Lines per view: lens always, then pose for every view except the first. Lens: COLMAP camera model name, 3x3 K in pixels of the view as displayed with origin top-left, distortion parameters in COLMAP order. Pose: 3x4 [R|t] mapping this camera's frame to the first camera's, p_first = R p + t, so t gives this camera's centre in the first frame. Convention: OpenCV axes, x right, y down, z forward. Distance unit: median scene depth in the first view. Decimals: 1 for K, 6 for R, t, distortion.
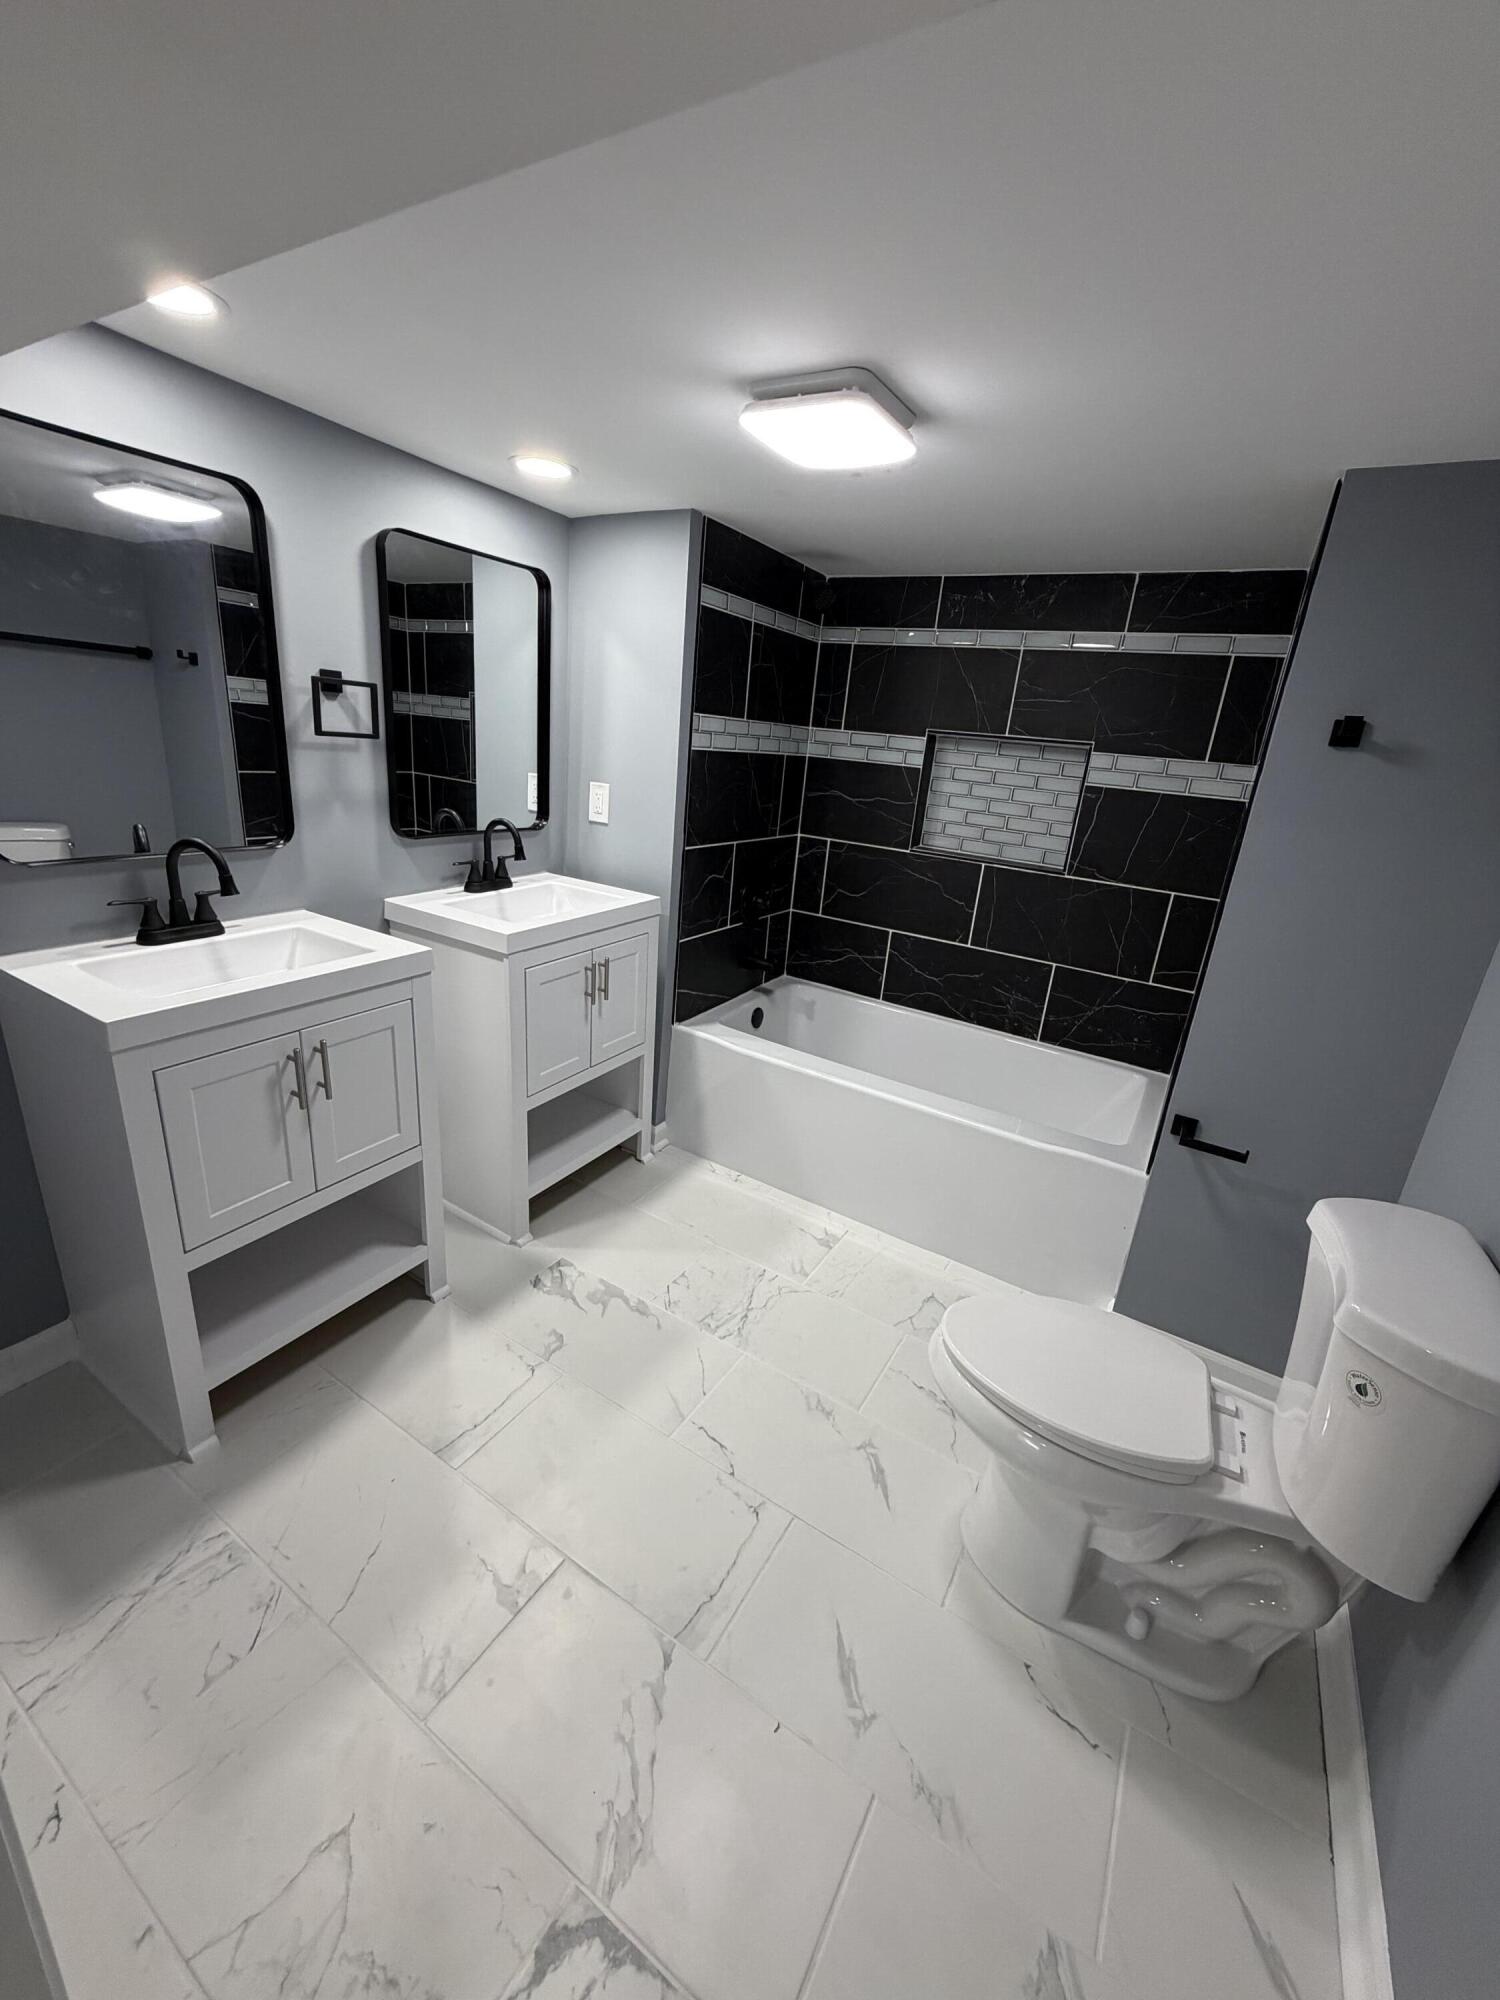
lens RADIAL K [[794.4, 0, 750.1], [0, 794.4, 993.7], [0, 0, 1]] dist [0.000016, -0.000201]
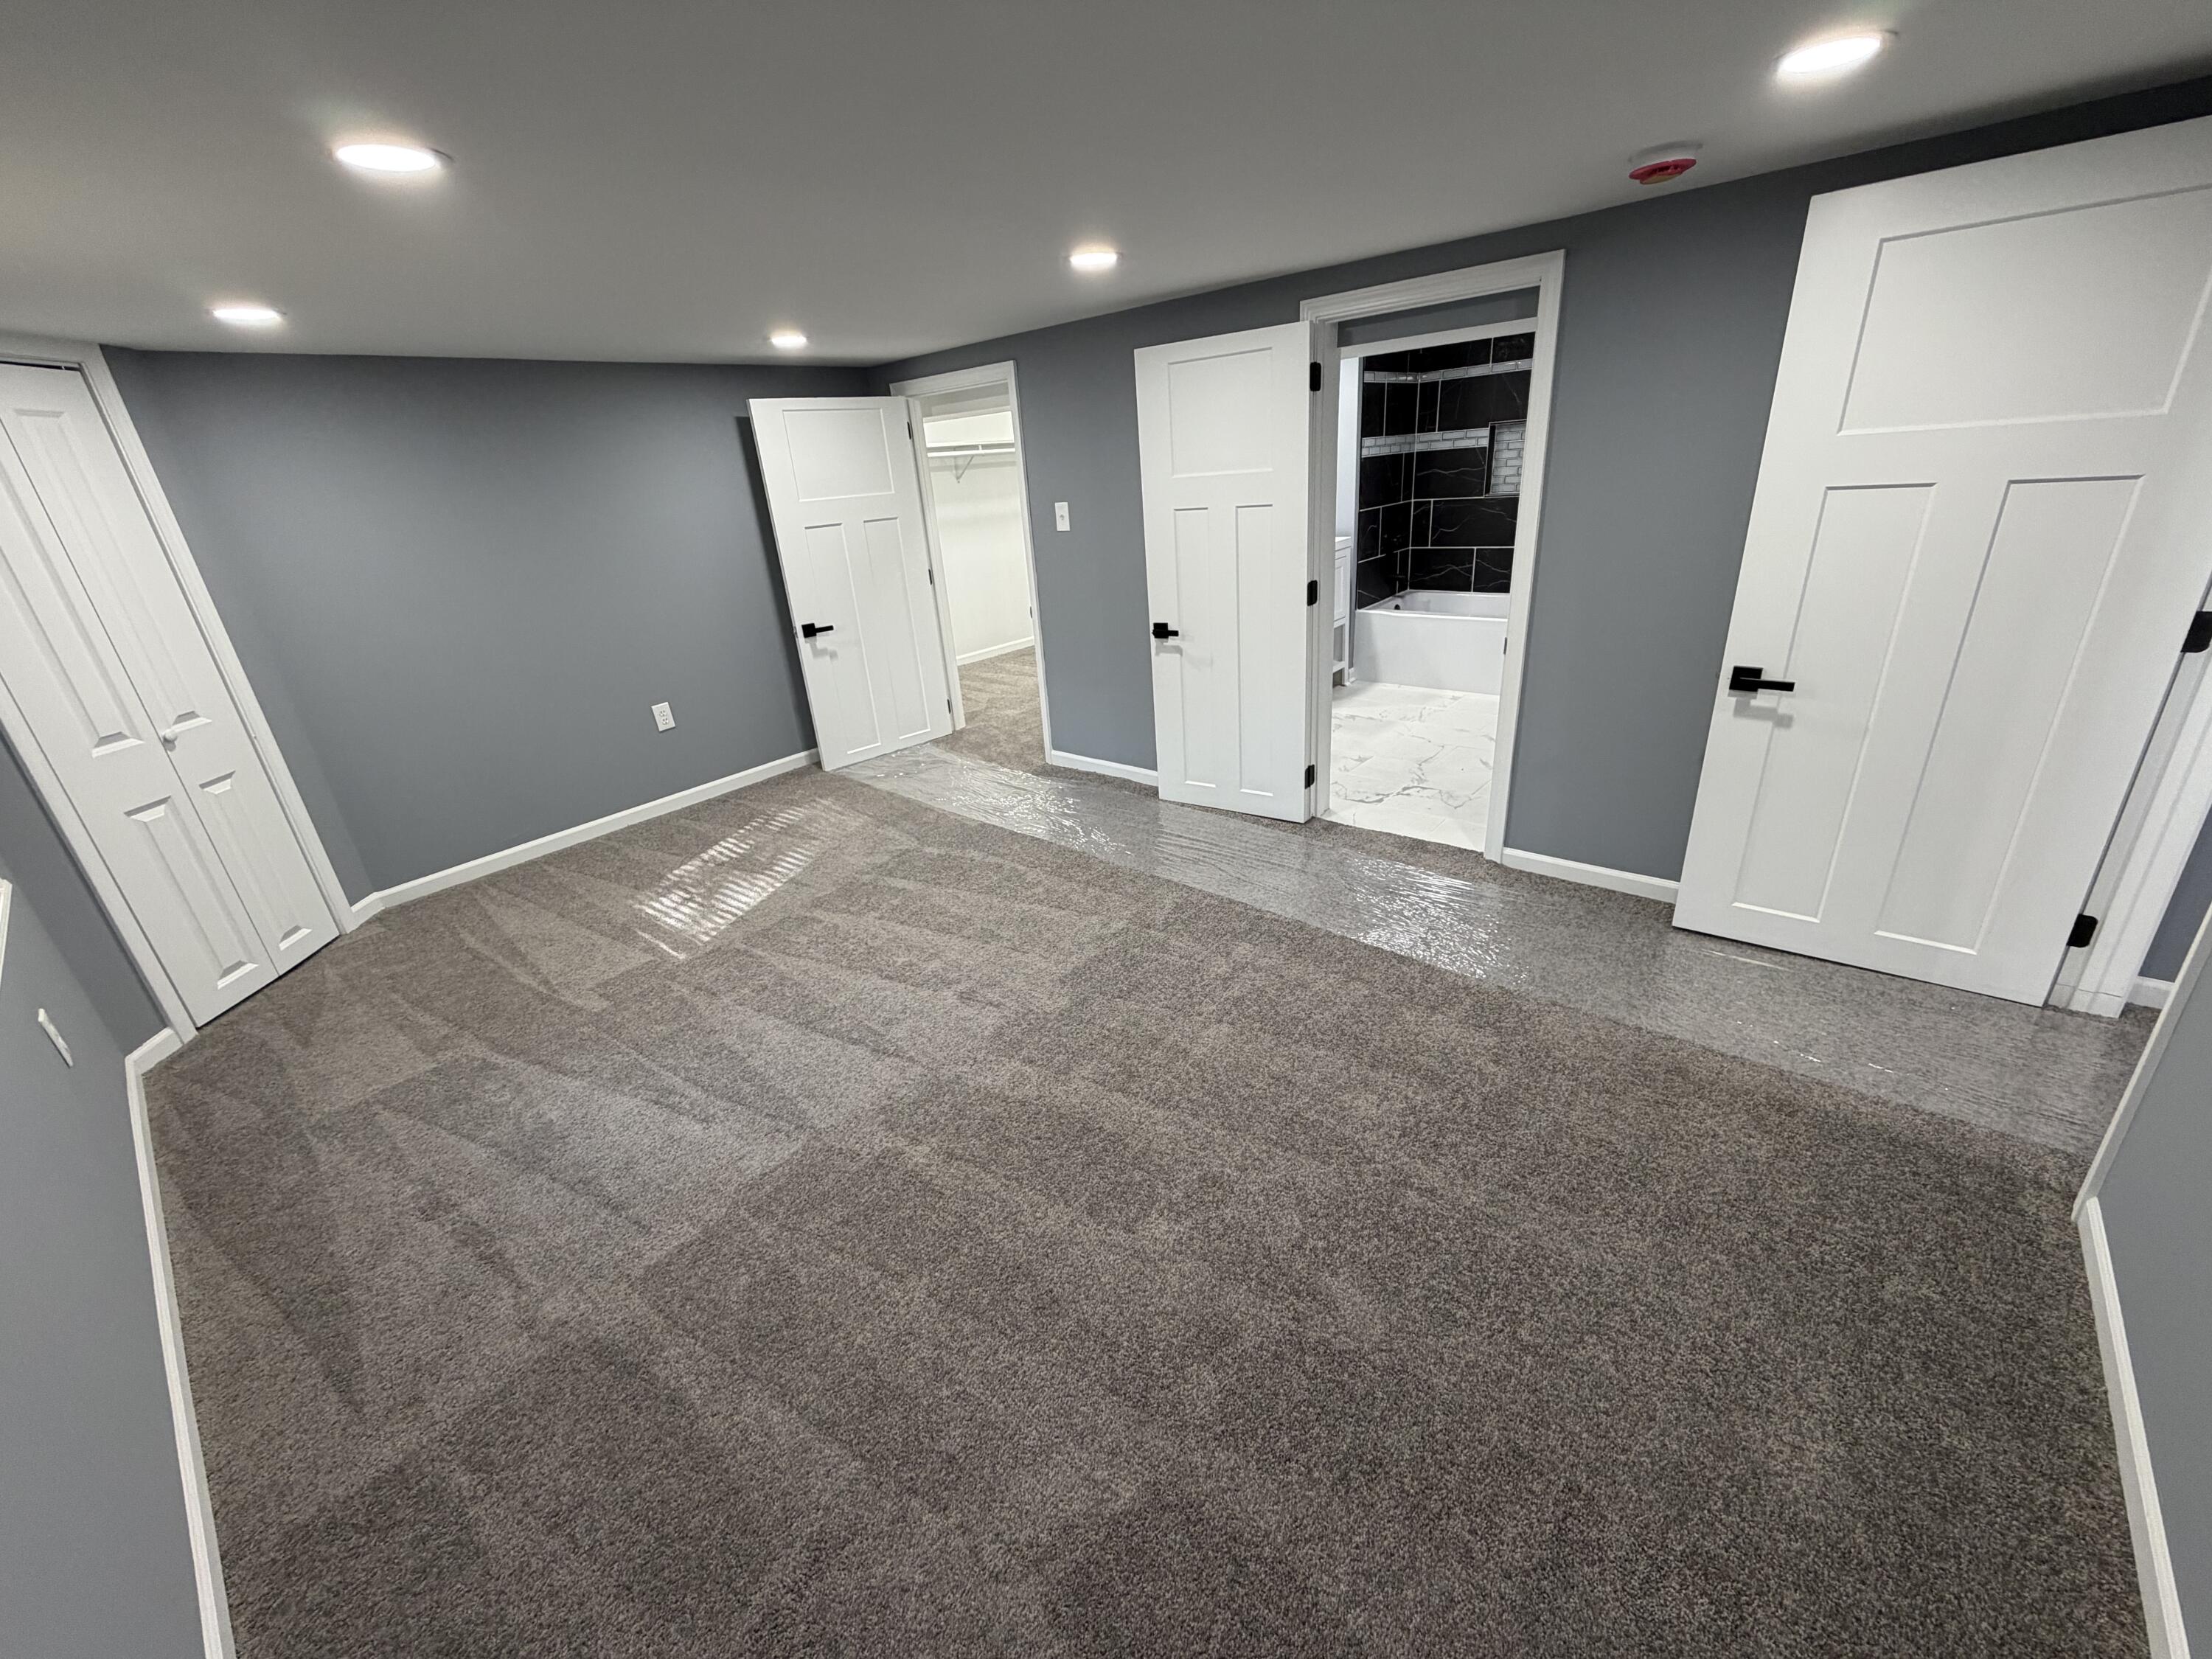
lens RADIAL K [[888.6, 0, 1094.7], [0, 888.6, 829.4], [0, 0, 1]] dist [0.001157, 0.000074]
pose [[0.971051, -0.085686, -0.222976, -0.286926], [0.101459, 0.993013, 0.060254, 0.382559], [0.216256, -0.081133, 0.972960, -1.275948]]
